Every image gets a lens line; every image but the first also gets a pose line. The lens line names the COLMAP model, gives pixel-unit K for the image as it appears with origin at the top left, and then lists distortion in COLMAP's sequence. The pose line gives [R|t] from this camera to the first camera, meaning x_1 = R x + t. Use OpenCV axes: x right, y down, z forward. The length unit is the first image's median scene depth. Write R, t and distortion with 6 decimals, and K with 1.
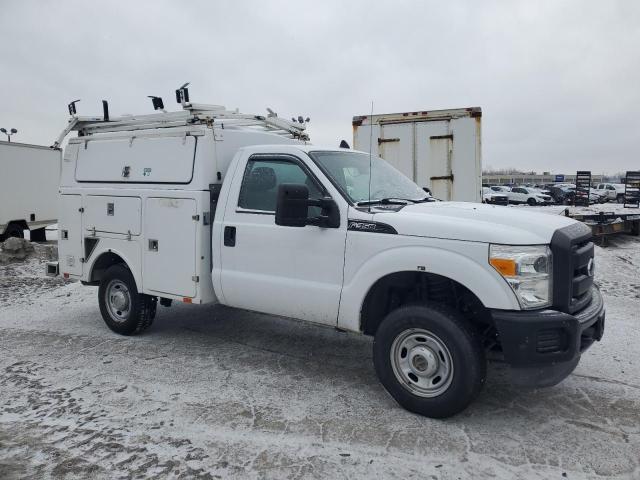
lens RADIAL K [[471.6, 0, 321.6], [0, 471.6, 225.6], [0, 0, 1]] dist [0.049572, -0.005516]
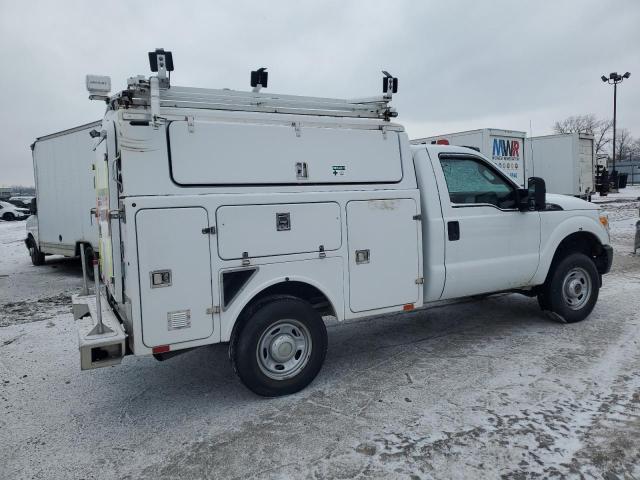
lens RADIAL K [[471.6, 0, 321.6], [0, 471.6, 225.6], [0, 0, 1]] dist [0.049572, -0.005516]
pose [[0.486149, -0.084057, 0.869824, -1.159666], [0.106715, 0.993624, 0.036378, -0.054318], [-0.867335, 0.075138, 0.492020, 0.676507]]
